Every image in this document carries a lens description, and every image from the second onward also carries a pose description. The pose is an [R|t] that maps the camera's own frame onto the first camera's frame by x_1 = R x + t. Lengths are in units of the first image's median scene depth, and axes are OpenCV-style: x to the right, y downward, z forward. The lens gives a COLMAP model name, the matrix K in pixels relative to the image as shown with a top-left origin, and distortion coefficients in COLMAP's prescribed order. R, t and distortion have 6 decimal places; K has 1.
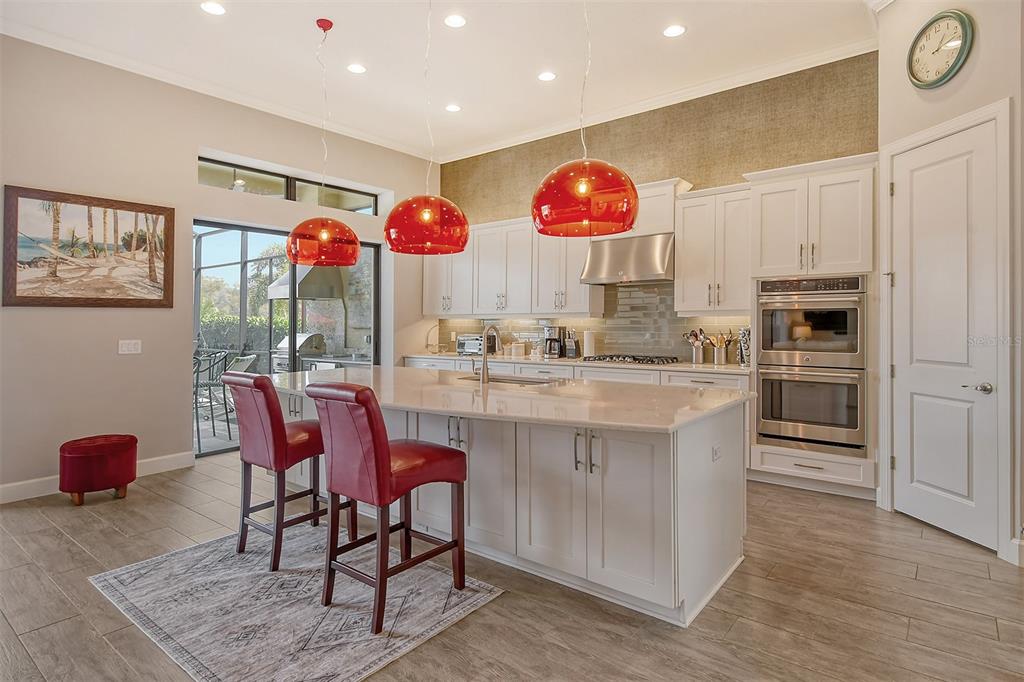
lens RADIAL K [[549.4, 0, 485.2], [0, 549.4, 319.3], [0, 0, 1]] dist [0.024611, -0.017474]
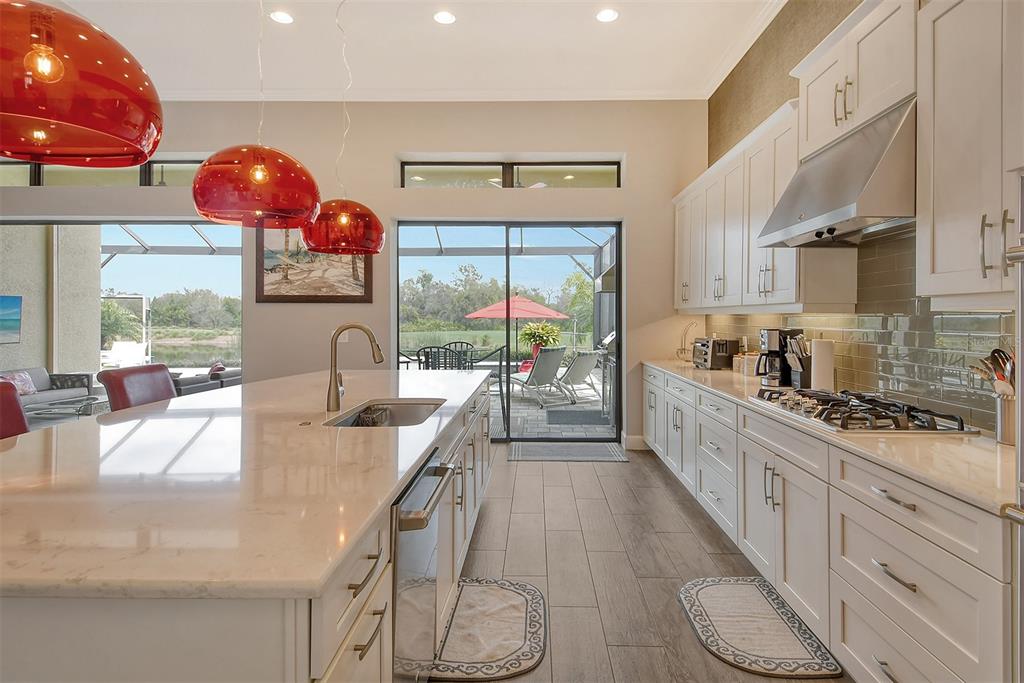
lens RADIAL K [[549.4, 0, 549.3], [0, 549.4, 319.1], [0, 0, 1]] dist [0.024611, -0.017474]
pose [[0.637224, 0.011166, -0.770598, 0.532719], [-0.007029, 0.999938, 0.008676, -0.000247], [0.770647, -0.000112, 0.637262, 0.584803]]
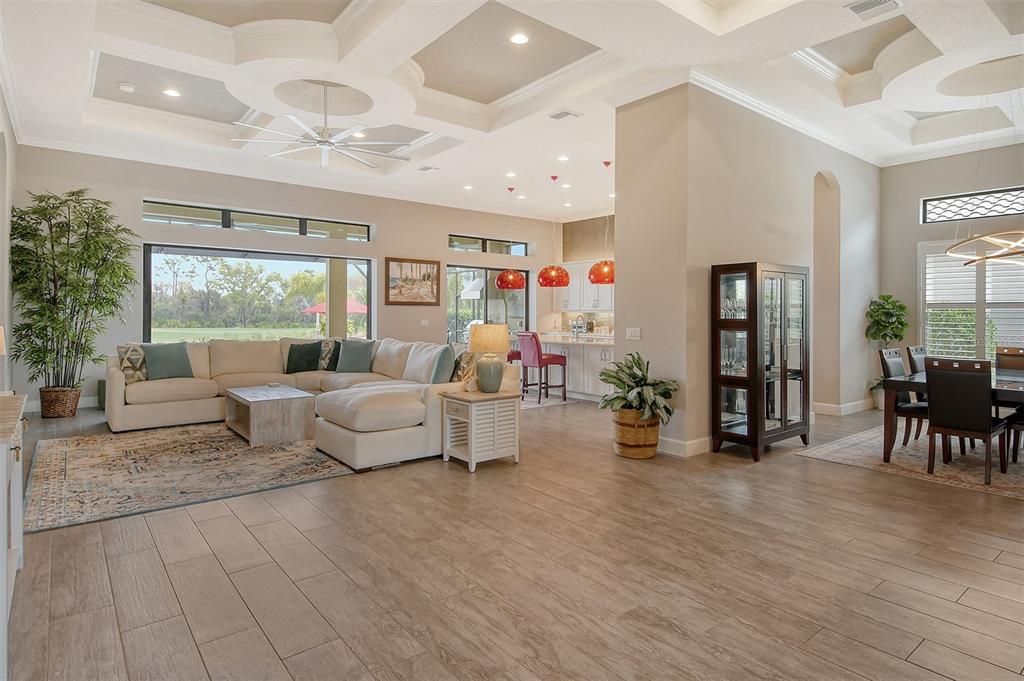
lens RADIAL K [[549.4, 0, 526.5], [0, 549.4, 308.7], [0, 0, 1]] dist [0.024611, -0.017474]
pose [[0.988559, 0.011195, -0.150417, 0.114299], [-0.012214, 0.999908, -0.005848, -0.001487], [0.150337, 0.007619, 0.988605, -1.154204]]
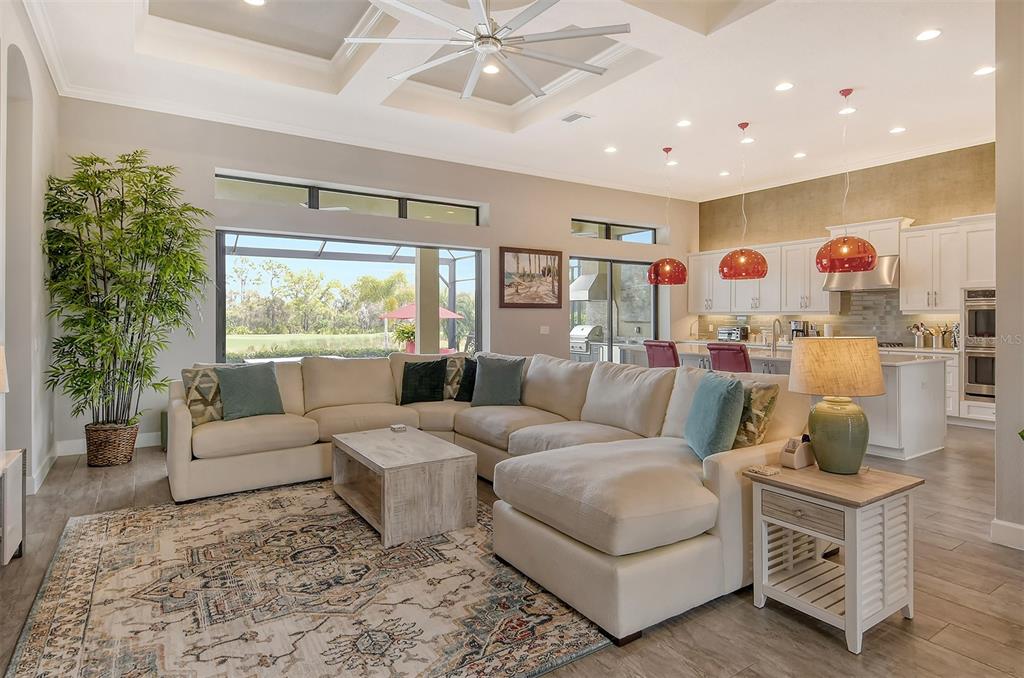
lens RADIAL K [[557.1, 0, 500.0], [0, 557.1, 309.2], [0, 0, 1]] dist [0.016166, -0.007938]
pose [[0.959312, -0.000122, -0.282348, -0.263712], [-0.003125, 0.999934, -0.011047, 0.001721], [0.282331, 0.011480, 0.959248, -0.754883]]
